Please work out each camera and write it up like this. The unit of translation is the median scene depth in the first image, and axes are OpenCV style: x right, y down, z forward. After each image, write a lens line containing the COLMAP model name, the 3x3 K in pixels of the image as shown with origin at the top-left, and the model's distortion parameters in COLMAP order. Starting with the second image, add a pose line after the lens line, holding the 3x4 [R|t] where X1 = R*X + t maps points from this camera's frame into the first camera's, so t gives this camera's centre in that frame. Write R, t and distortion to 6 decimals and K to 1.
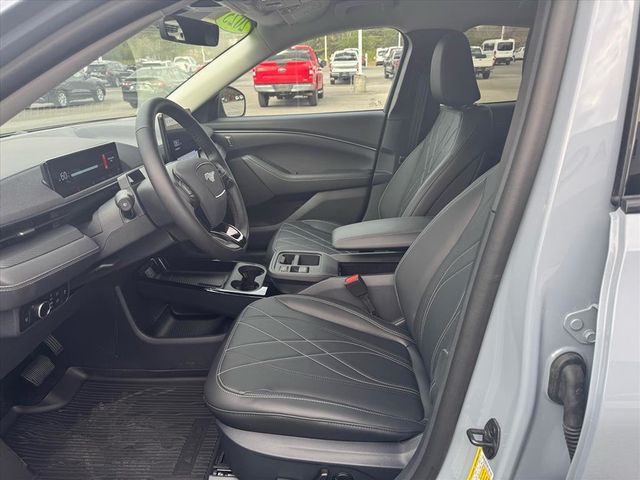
lens RADIAL K [[451.0, 0, 322.8], [0, 451.0, 244.8], [0, 0, 1]] dist [0.088667, -0.076246]
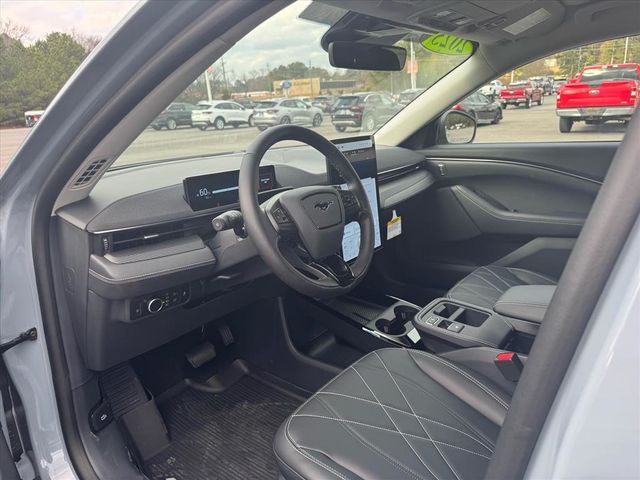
lens RADIAL K [[459.0, 0, 320.0], [0, 459.0, 240.0], [0, 0, 1]] dist [0.034697, -0.003730]
pose [[0.814968, 0.148719, -0.560099, 0.189287], [-0.183816, 0.982939, -0.006467, -0.047384], [0.549581, 0.108226, 0.828401, 0.140221]]
